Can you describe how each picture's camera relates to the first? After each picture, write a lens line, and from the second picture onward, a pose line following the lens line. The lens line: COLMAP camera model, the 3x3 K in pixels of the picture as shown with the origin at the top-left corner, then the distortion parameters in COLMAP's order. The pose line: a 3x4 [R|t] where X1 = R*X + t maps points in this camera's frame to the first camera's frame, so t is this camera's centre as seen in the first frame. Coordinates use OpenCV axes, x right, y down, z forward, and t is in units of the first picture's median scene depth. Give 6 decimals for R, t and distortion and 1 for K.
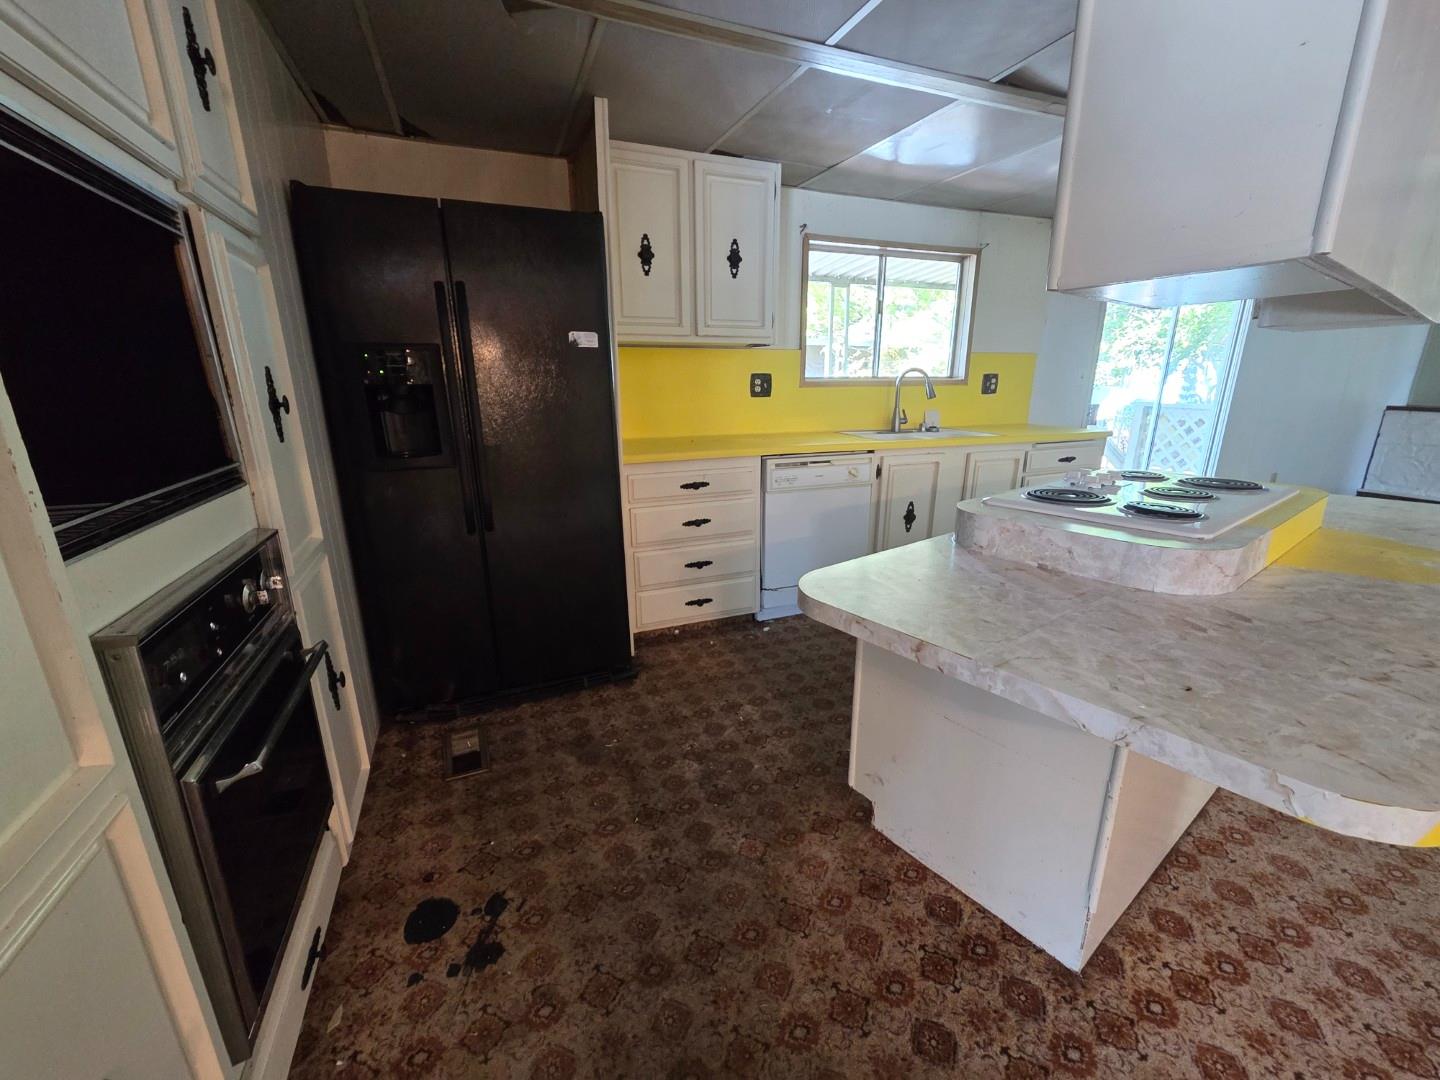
lens RADIAL K [[591.7, 0, 722.4], [0, 591.7, 548.6], [0, 0, 1]] dist [0.003985, 0.000686]
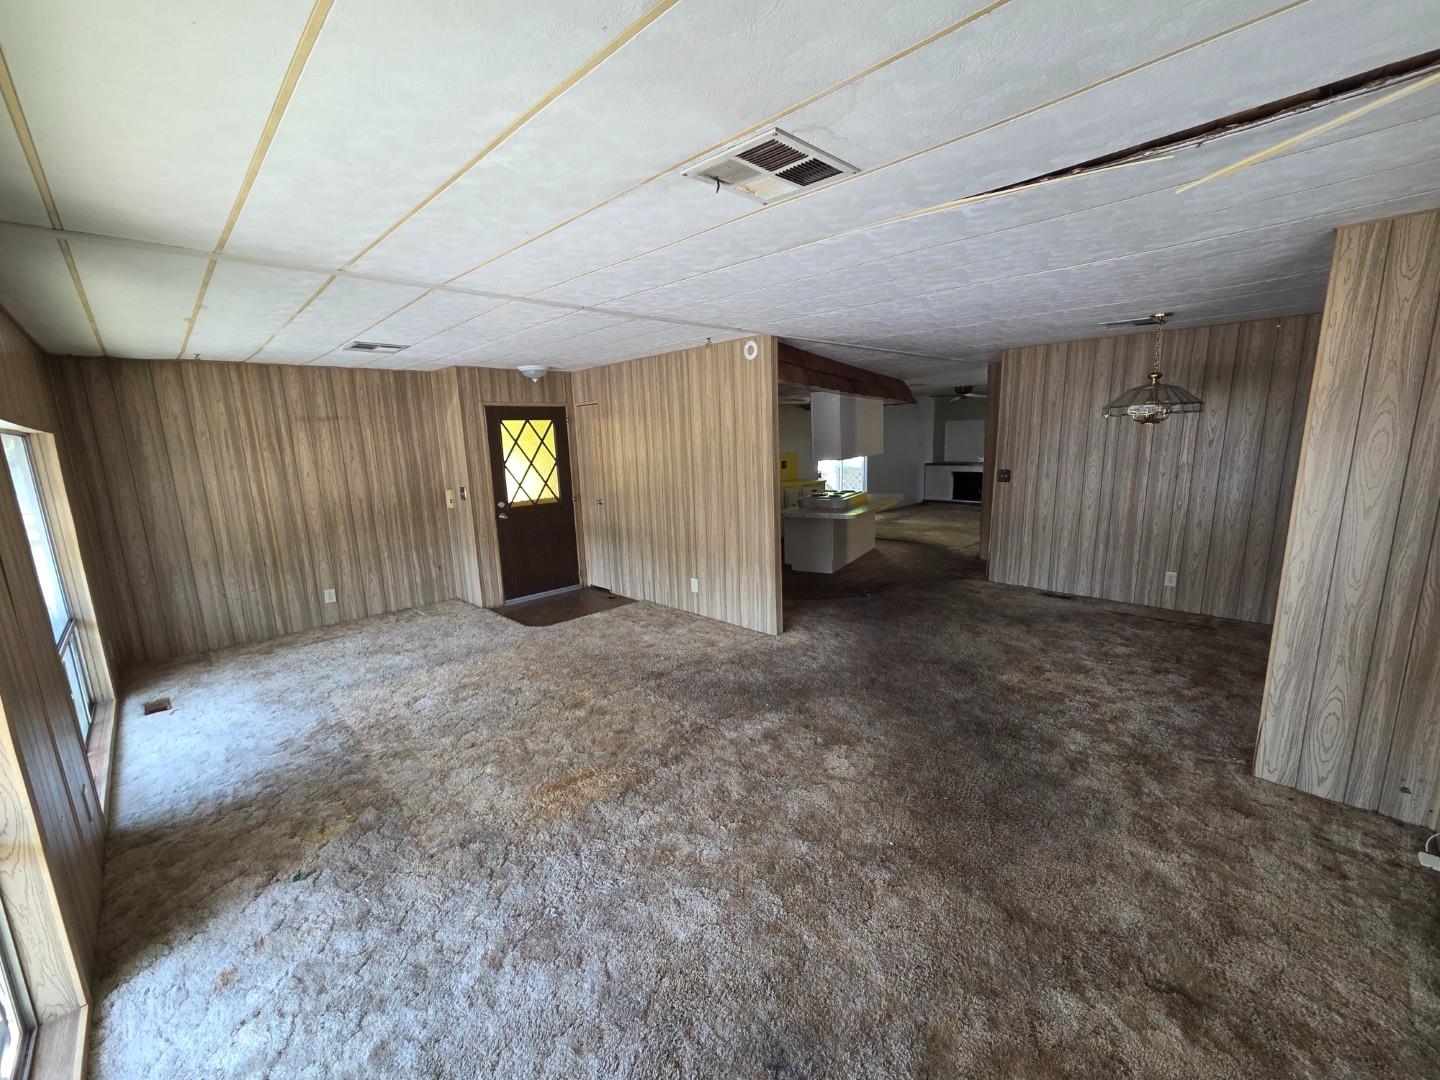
lens RADIAL K [[591.7, 0, 722.4], [0, 591.7, 548.6], [0, 0, 1]] dist [0.003985, 0.000686]
pose [[0.923415, -0.094723, 0.371930, -1.782290], [0.131412, 0.988524, -0.074509, 0.547074], [-0.360604, 0.117679, 0.925266, -2.818487]]
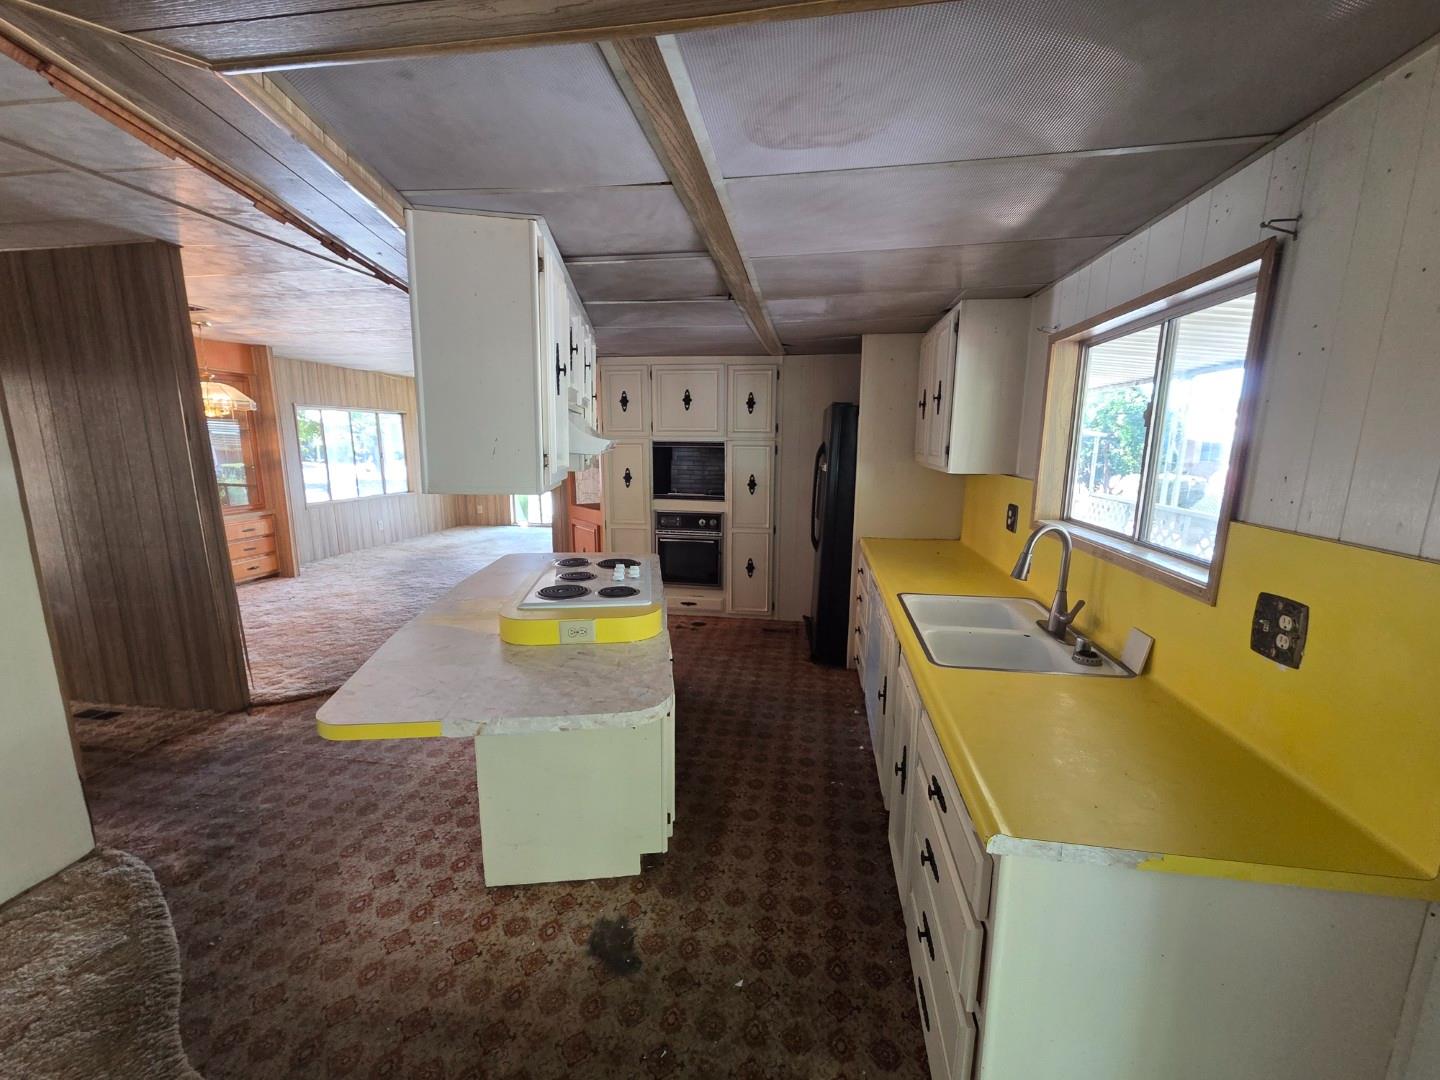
lens RADIAL K [[591.7, 0, 722.4], [0, 591.7, 548.6], [0, 0, 1]] dist [0.003985, 0.000686]
pose [[-0.506206, 0.160874, -0.847275, 1.898281], [-0.242487, 0.916262, 0.318847, -0.768348], [0.827621, 0.366855, -0.424807, 1.956906]]
